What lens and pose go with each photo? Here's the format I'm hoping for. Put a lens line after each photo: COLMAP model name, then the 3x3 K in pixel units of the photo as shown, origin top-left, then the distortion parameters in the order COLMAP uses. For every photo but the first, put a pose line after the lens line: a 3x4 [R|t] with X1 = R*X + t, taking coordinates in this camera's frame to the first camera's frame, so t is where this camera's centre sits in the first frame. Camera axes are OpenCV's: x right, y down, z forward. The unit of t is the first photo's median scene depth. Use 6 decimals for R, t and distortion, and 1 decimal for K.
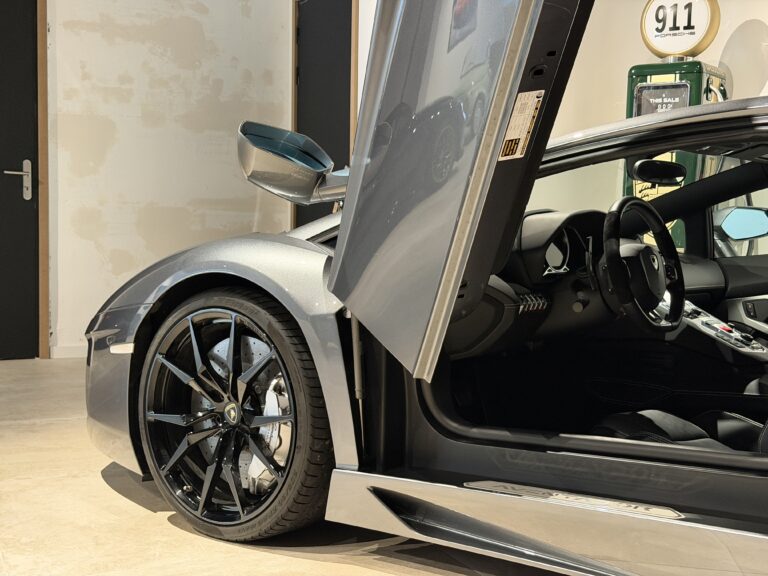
lens RADIAL K [[1093.8, 0, 385.6], [0, 1093.8, 287.3], [0, 0, 1]] dist [0.092035, 0.000000]
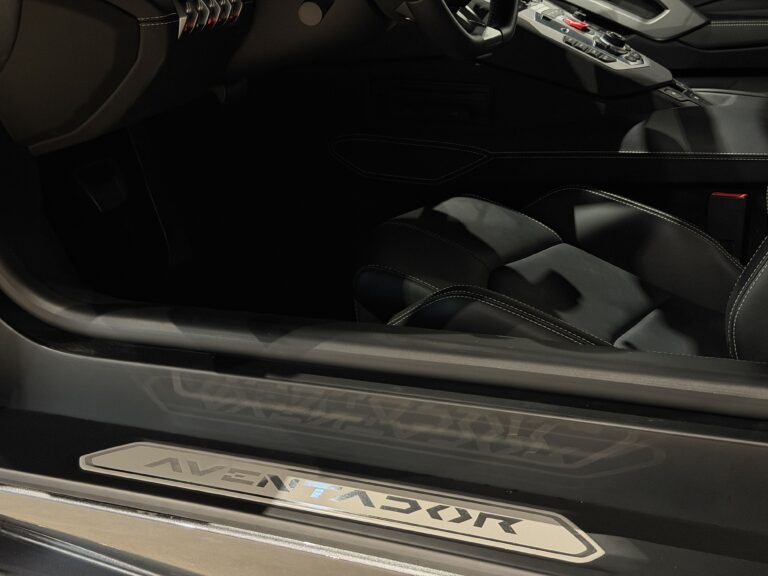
lens RADIAL K [[1093.8, 0, 375.3], [0, 1093.8, 323.6], [0, 0, 1]] dist [0.092035, 0.000000]
pose [[0.971362, -0.121469, 0.204210, 0.090874], [0.049433, 0.943955, 0.326350, -0.006898], [-0.232407, -0.306909, 0.922927, 0.524398]]
